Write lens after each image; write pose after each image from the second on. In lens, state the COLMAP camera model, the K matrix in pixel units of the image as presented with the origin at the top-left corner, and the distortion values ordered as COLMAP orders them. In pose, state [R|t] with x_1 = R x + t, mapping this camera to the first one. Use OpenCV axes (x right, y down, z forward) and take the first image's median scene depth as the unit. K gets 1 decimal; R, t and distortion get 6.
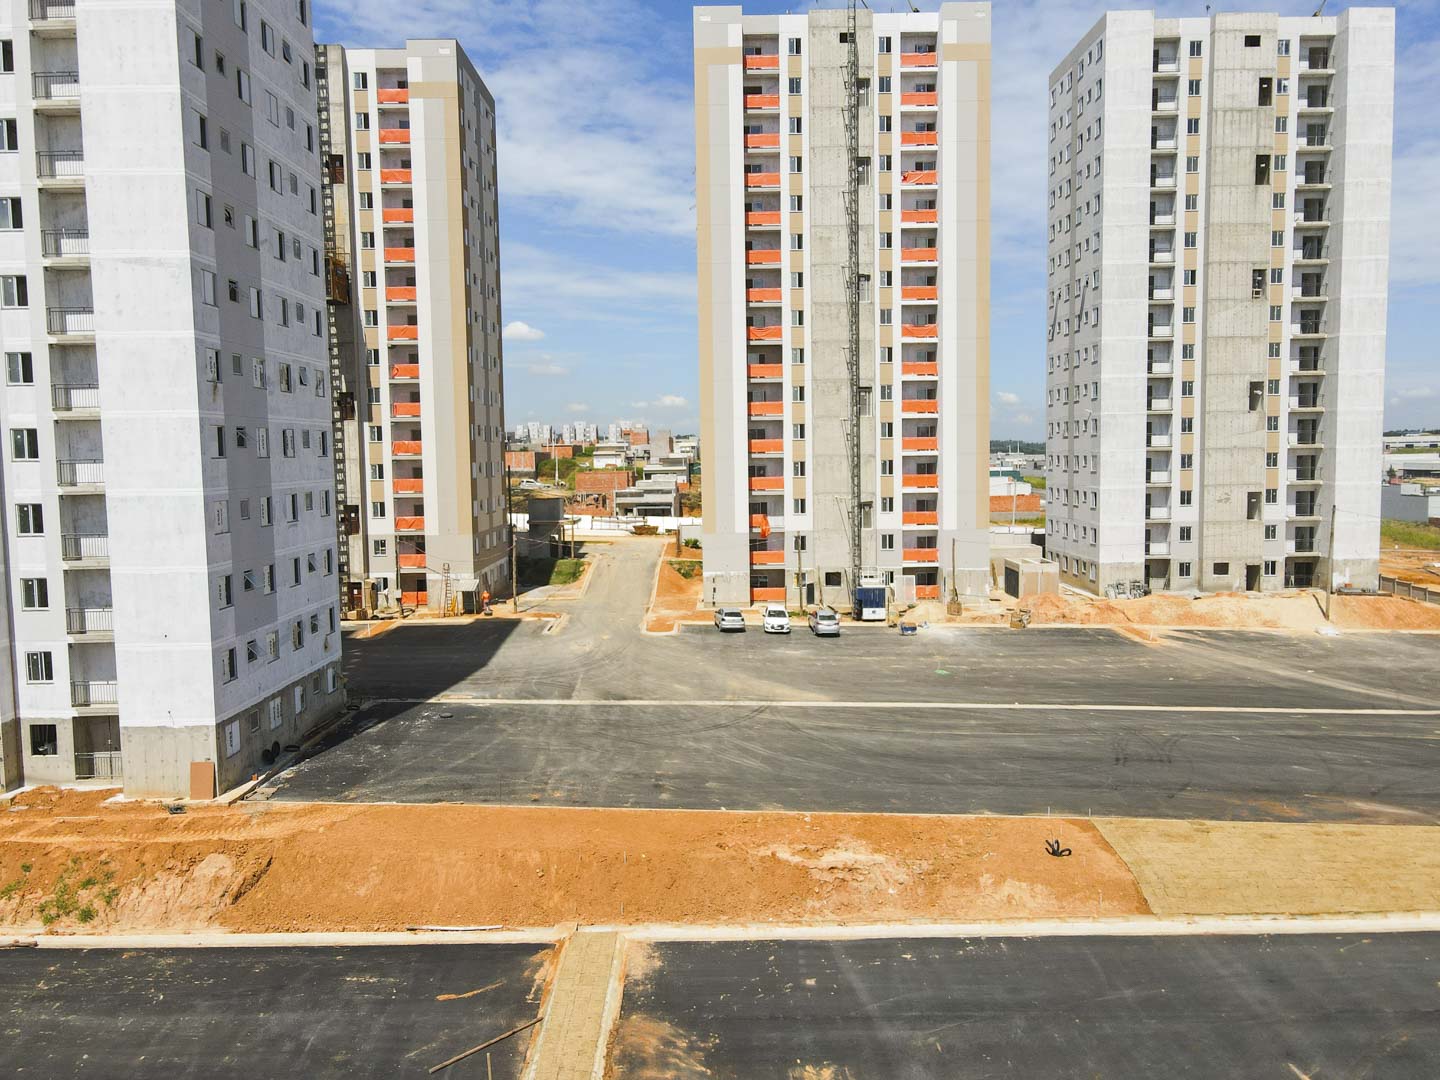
lens RADIAL K [[1054.3, 0, 728.9], [0, 1054.3, 544.8], [0, 0, 1]] dist [0.039492, -0.000592]
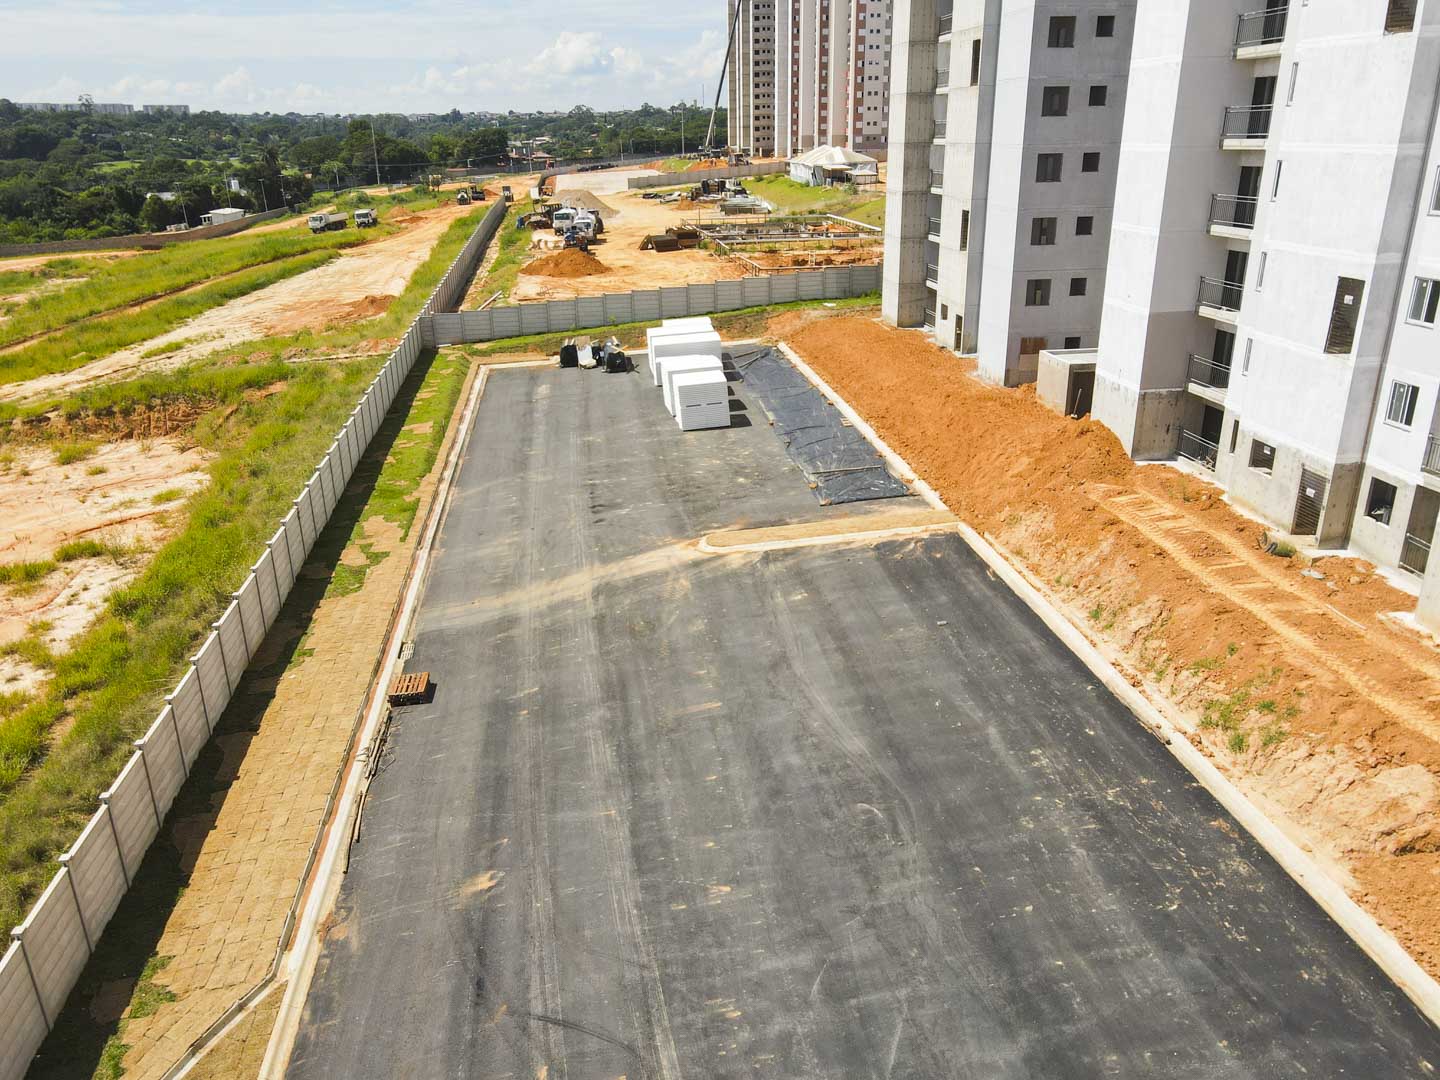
lens RADIAL K [[1054.3, 0, 721.6], [0, 1054.3, 537.6], [0, 0, 1]] dist [0.039492, -0.000592]
pose [[0.130045, 0.362613, -0.922822, -0.003607], [-0.069739, 0.931765, 0.356300, -0.031900], [0.989052, 0.018022, 0.146460, 0.503881]]
